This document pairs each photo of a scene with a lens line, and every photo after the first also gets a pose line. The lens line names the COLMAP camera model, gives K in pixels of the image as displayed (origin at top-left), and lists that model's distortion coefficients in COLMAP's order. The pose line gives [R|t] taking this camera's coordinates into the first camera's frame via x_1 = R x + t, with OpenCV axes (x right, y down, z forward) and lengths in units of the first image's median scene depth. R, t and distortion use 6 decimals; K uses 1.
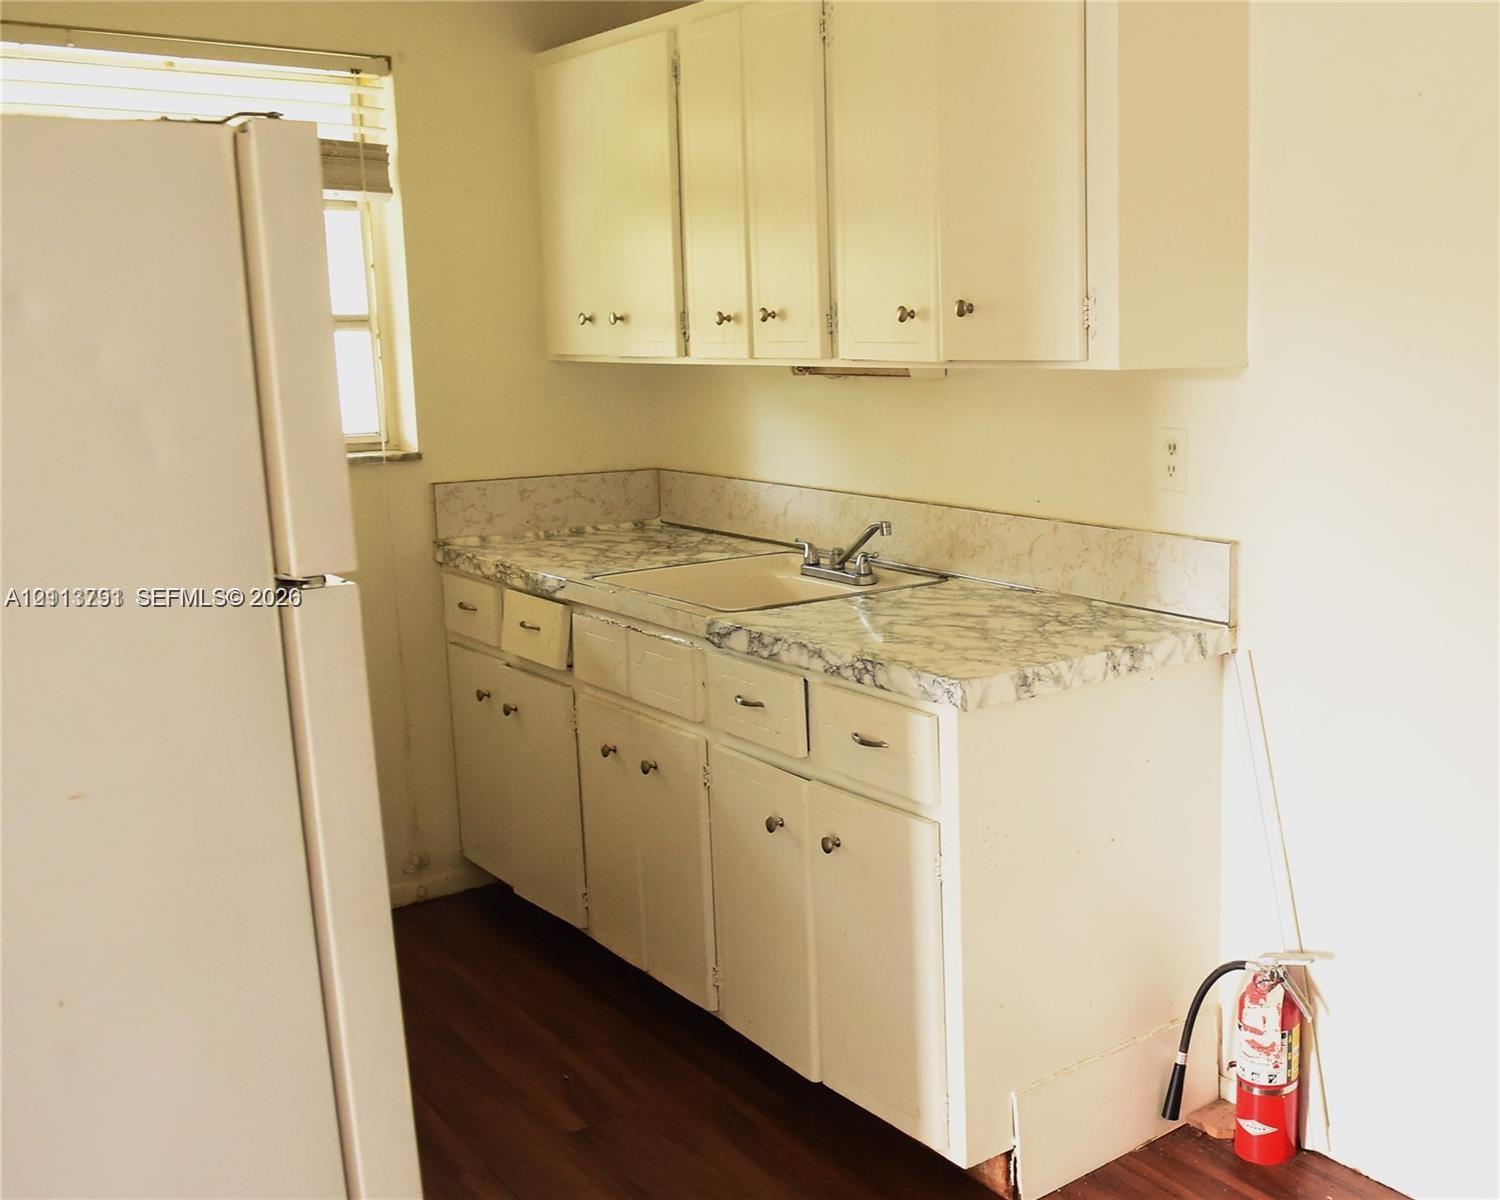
lens RADIAL K [[1566.8, 0, 750.0], [0, 1566.8, 600.0], [0, 0, 1]] dist [-0.024226, -0.013597]
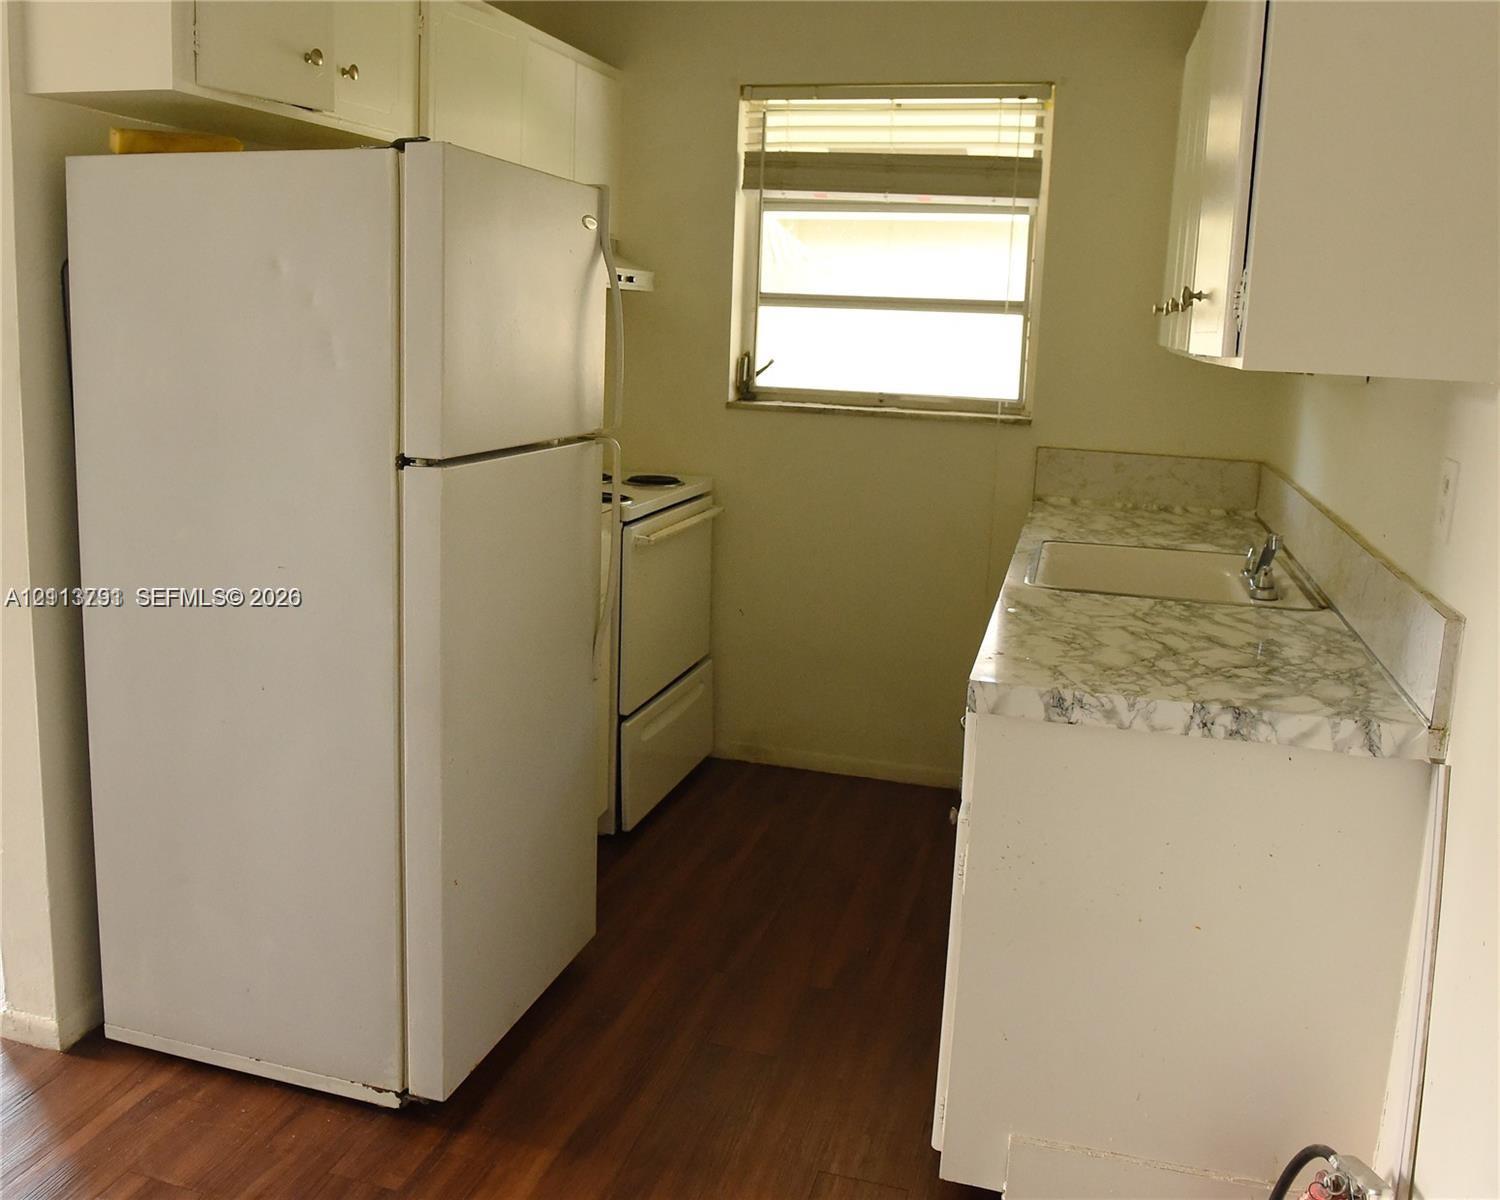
lens RADIAL K [[1230.5, 0, 752.6], [0, 1230.5, 526.8], [0, 0, 1]] dist [0.003155, 0.000280]
pose [[0.612765, 0.167390, -0.772334, 0.441721], [-0.178625, 0.981354, 0.070972, -0.049263], [0.769813, 0.094470, 0.631239, 0.298658]]
